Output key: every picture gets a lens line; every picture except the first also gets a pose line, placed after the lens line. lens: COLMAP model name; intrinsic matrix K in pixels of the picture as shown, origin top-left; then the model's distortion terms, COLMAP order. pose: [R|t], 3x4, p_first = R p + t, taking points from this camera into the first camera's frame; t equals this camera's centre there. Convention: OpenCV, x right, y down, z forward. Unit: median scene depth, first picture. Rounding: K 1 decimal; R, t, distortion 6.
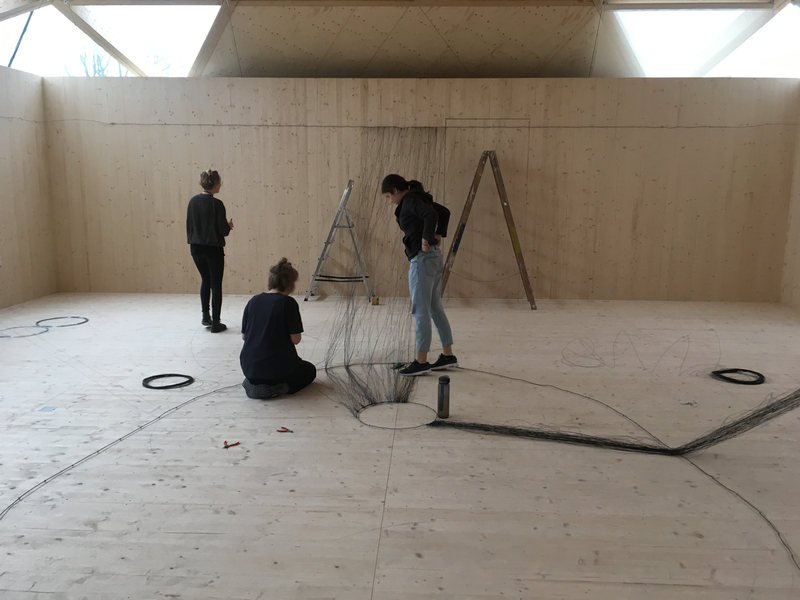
lens RADIAL K [[680.1, 0, 400.0], [0, 680.1, 300.0], [0, 0, 1]] dist [0.071565, -0.095000]
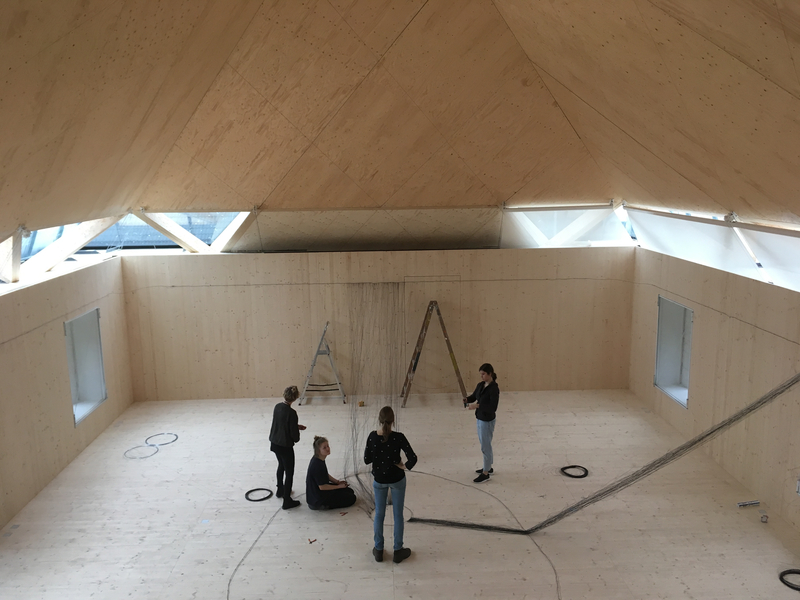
lens RADIAL K [[680.1, 0, 400.0], [0, 680.1, 300.0], [0, 0, 1]] dist [0.071565, -0.095000]
pose [[0.996884, -0.036440, 0.069958, -0.047428], [0.035437, 0.999251, 0.015520, -0.239943], [-0.070471, -0.012993, 0.997429, -0.474133]]
